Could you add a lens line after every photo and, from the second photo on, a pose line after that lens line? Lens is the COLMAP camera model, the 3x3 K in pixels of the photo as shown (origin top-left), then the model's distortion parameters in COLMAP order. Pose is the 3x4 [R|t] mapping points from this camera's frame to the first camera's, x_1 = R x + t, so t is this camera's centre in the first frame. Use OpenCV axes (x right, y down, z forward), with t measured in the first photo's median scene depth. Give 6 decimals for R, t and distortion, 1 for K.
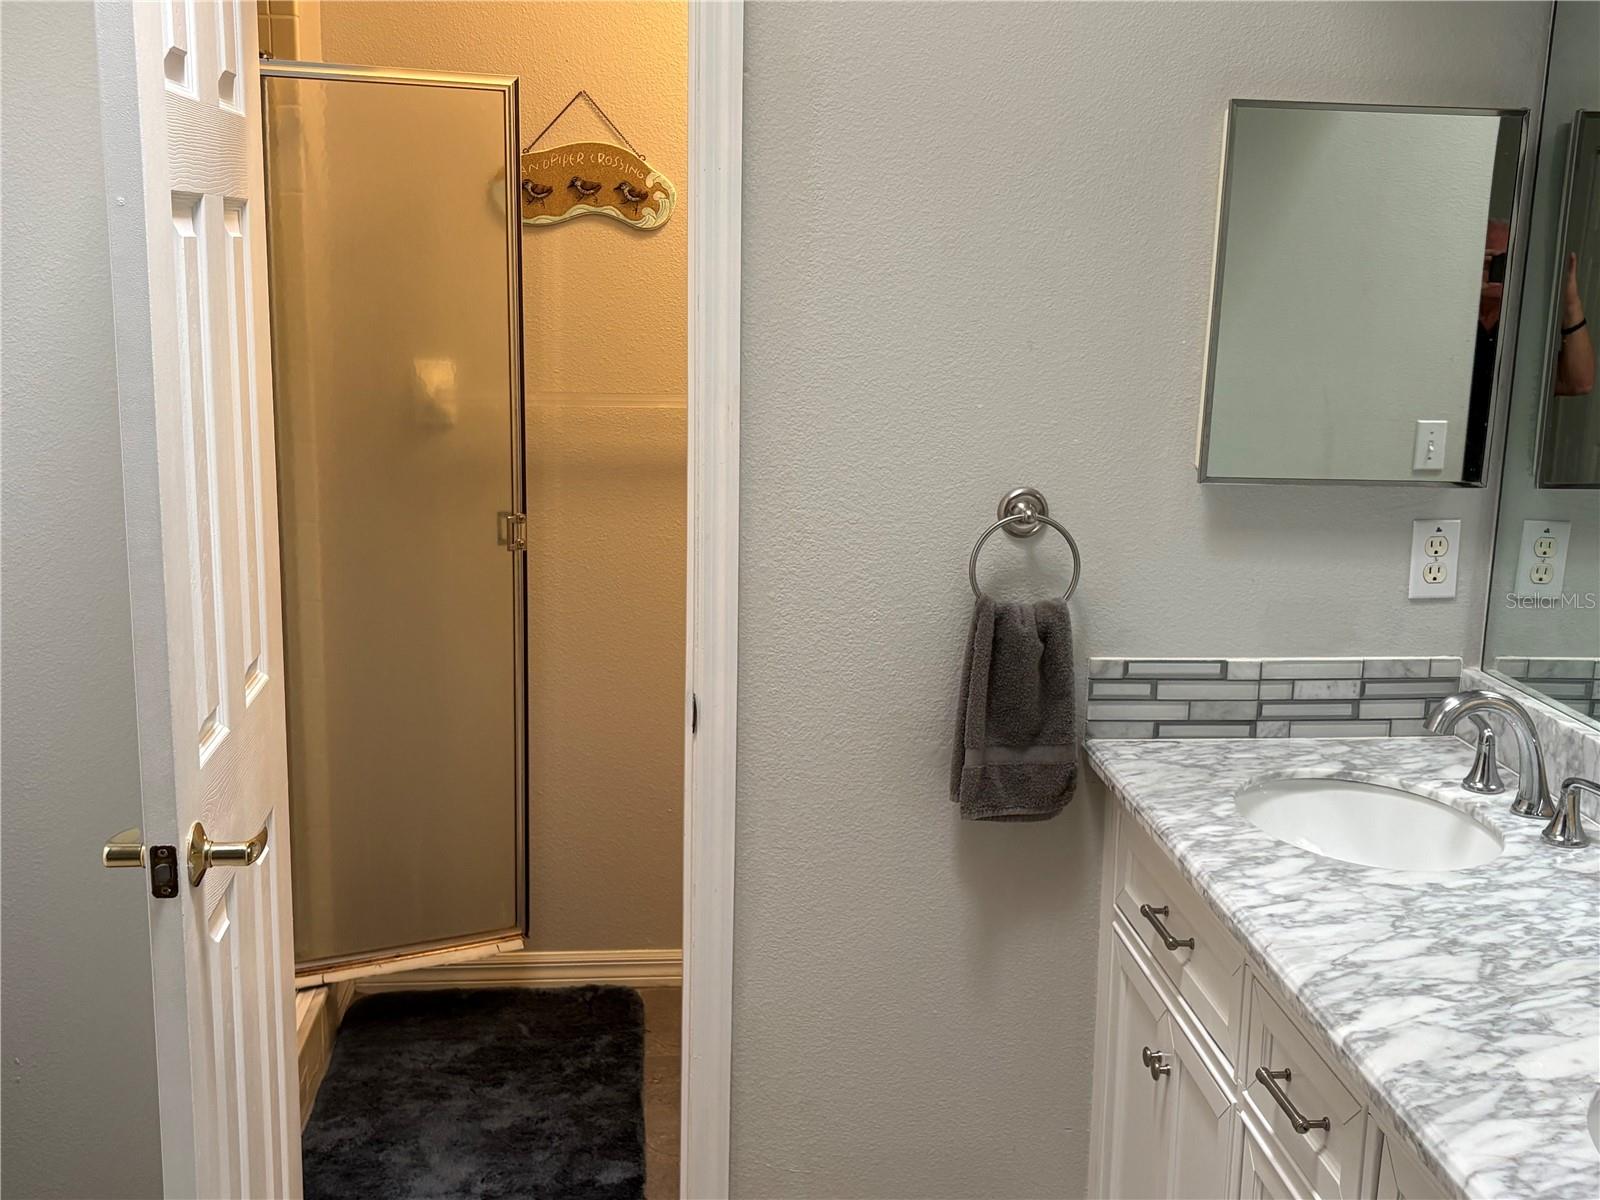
lens RADIAL K [[1698.7, 0, 800.0], [0, 1698.7, 600.0], [0, 0, 1]] dist [0.046939, -0.050540]
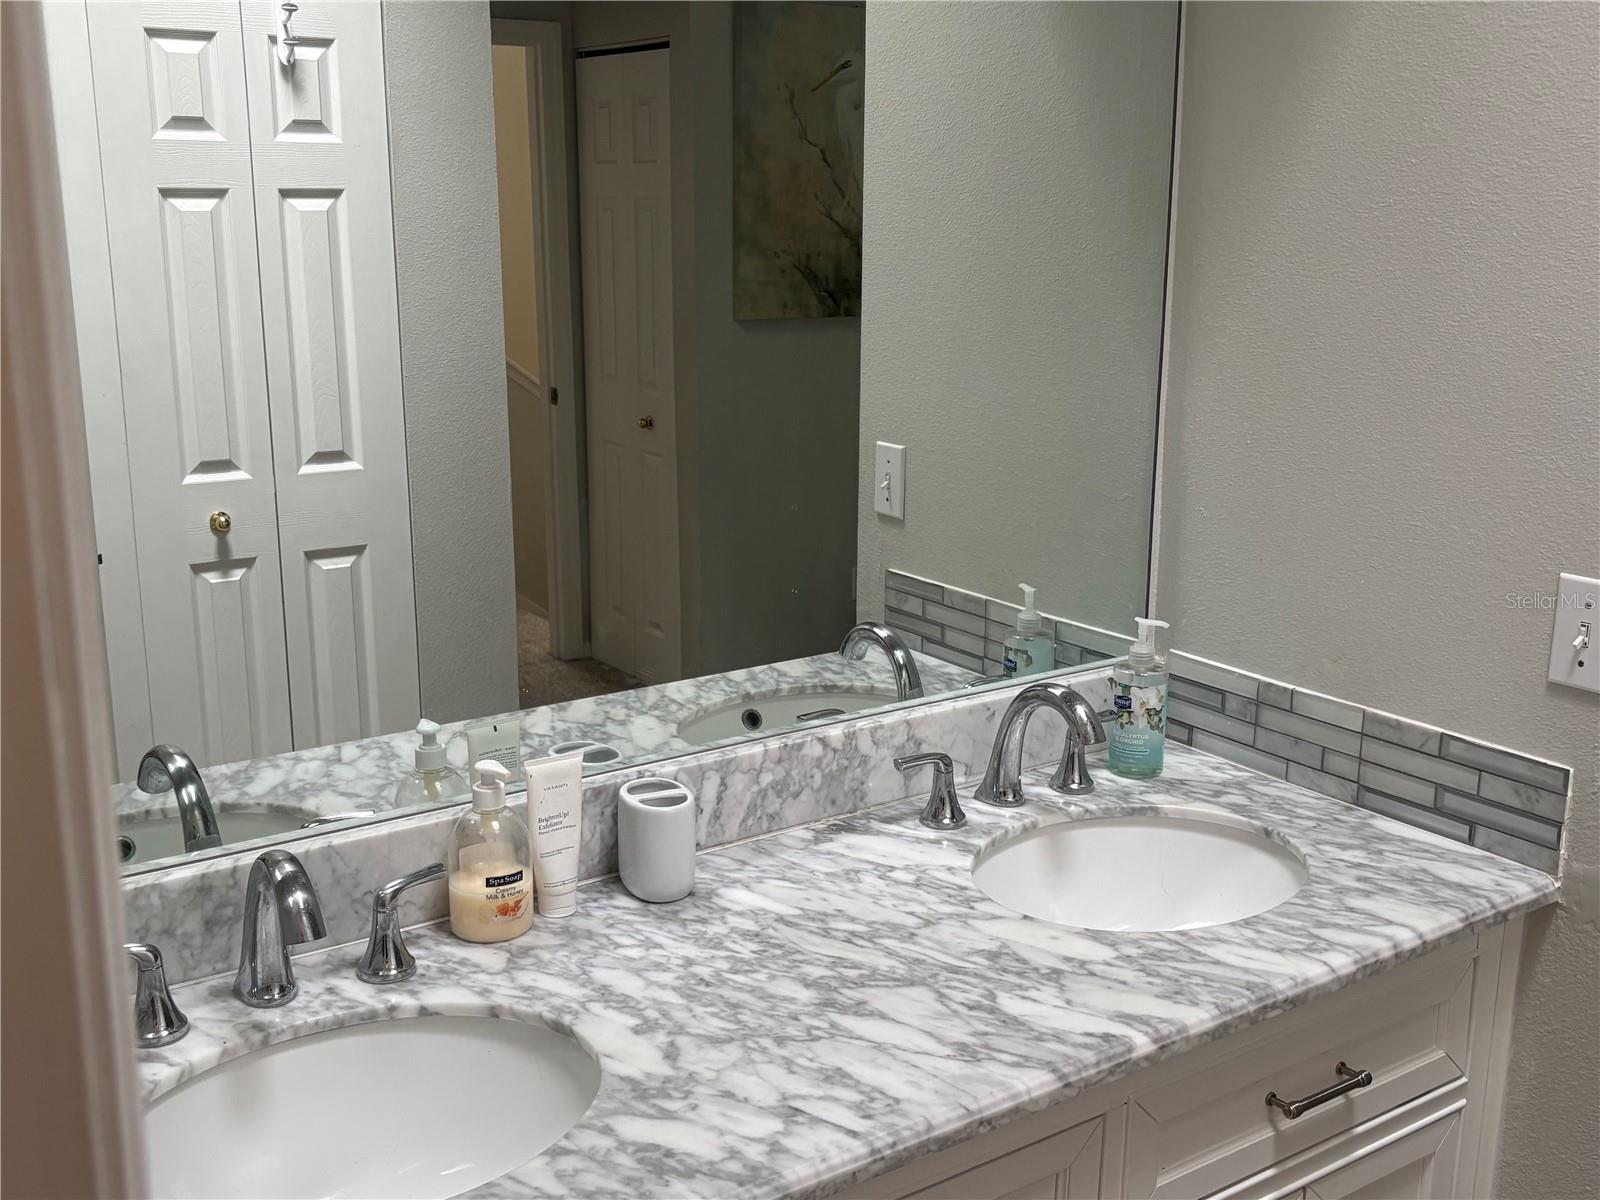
lens RADIAL K [[1698.7, 0, 800.0], [0, 1698.7, 600.0], [0, 0, 1]] dist [0.046939, -0.050540]
pose [[-0.505858, -0.230710, 0.831192, -0.220279], [0.156656, 0.922978, 0.351526, -0.234040], [-0.848273, 0.308034, -0.430753, 1.076948]]
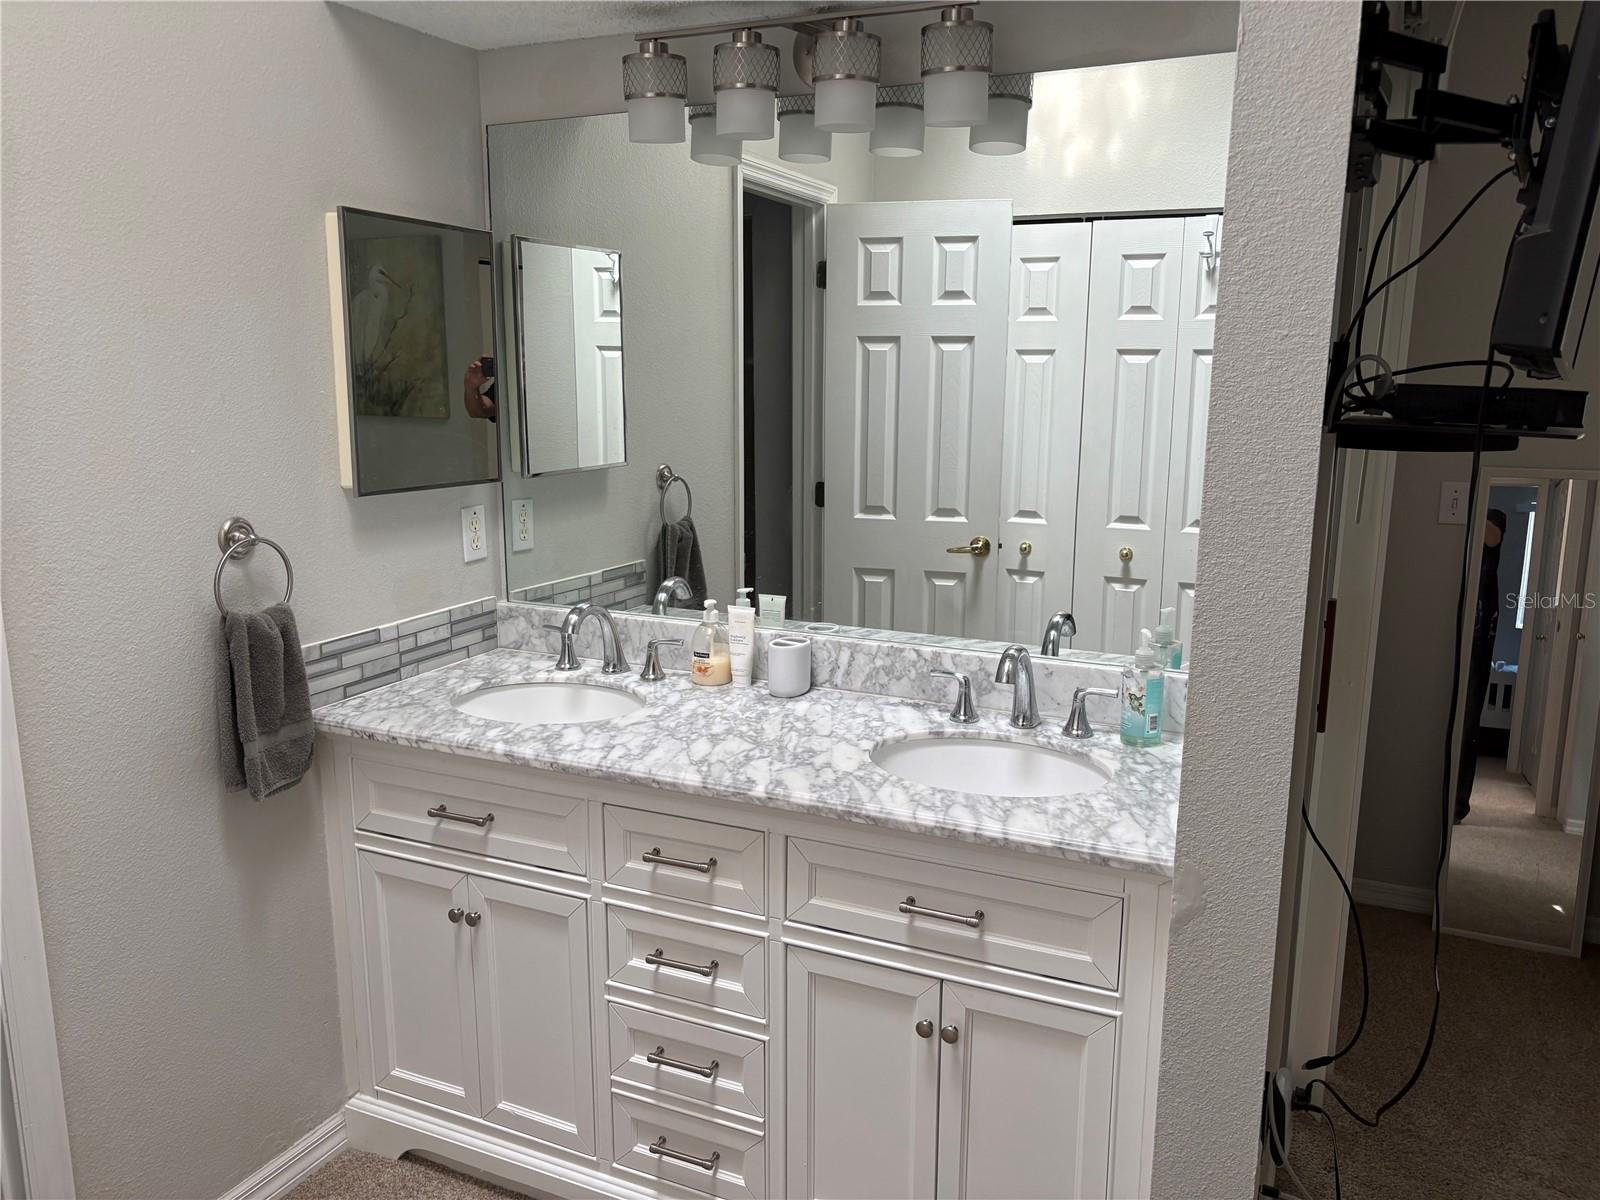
lens RADIAL K [[1198.4, 0, 798.4], [0, 1198.4, 623.7], [0, 0, 1]] dist [0.161652, -0.267159]
pose [[0.496519, -0.200085, 0.844651, -0.448672], [0.182151, 0.975422, 0.123987, -0.030272], [-0.848699, 0.092292, 0.520761, 0.251301]]
